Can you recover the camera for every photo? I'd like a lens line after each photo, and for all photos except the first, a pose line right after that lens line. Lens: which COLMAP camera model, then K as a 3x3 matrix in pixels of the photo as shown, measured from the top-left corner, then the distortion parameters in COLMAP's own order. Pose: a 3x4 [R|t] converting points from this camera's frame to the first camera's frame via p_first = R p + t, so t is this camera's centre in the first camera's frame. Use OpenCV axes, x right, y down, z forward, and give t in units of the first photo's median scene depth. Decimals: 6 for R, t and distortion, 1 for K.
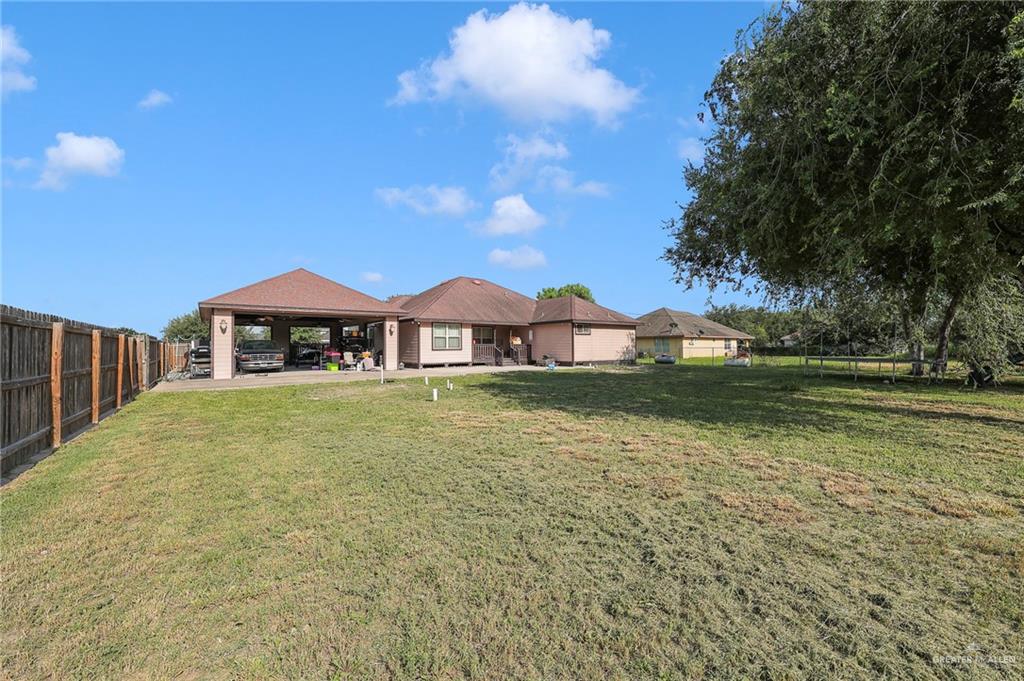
lens RADIAL K [[403.1, 0, 512.0], [0, 403.1, 340.5], [0, 0, 1]] dist [-0.000410, -0.000008]
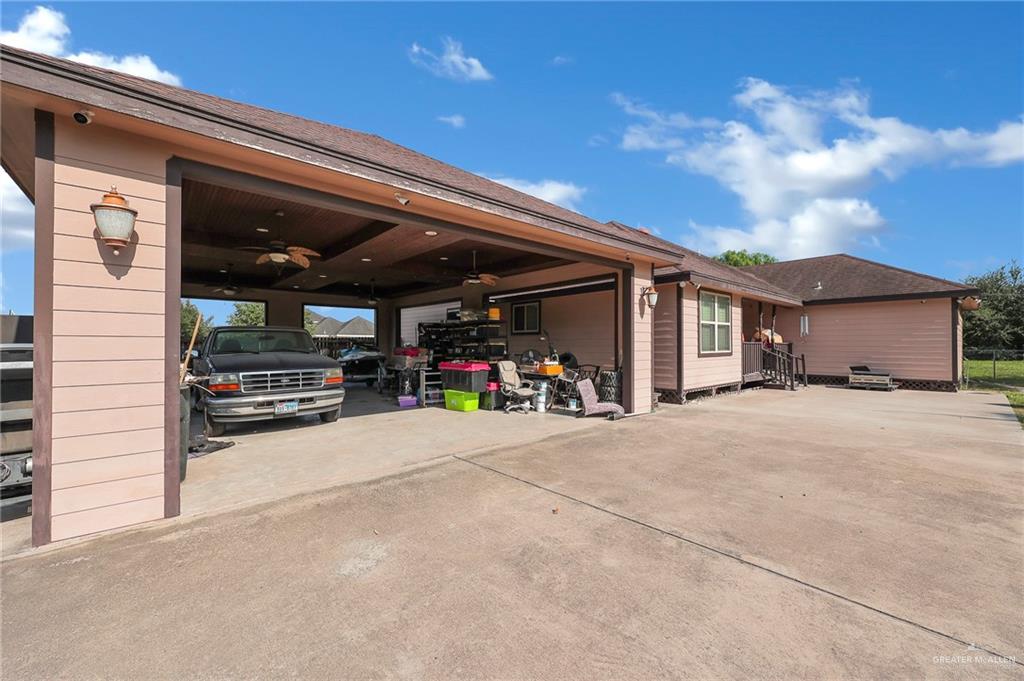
lens RADIAL K [[403.1, 0, 512.0], [0, 403.1, 340.5], [0, 0, 1]] dist [-0.000410, -0.000008]
pose [[0.997452, 0.006609, 0.071037, -0.430965], [-0.006665, 0.999978, 0.000561, 0.009565], [-0.071032, -0.001033, 0.997473, 0.630262]]
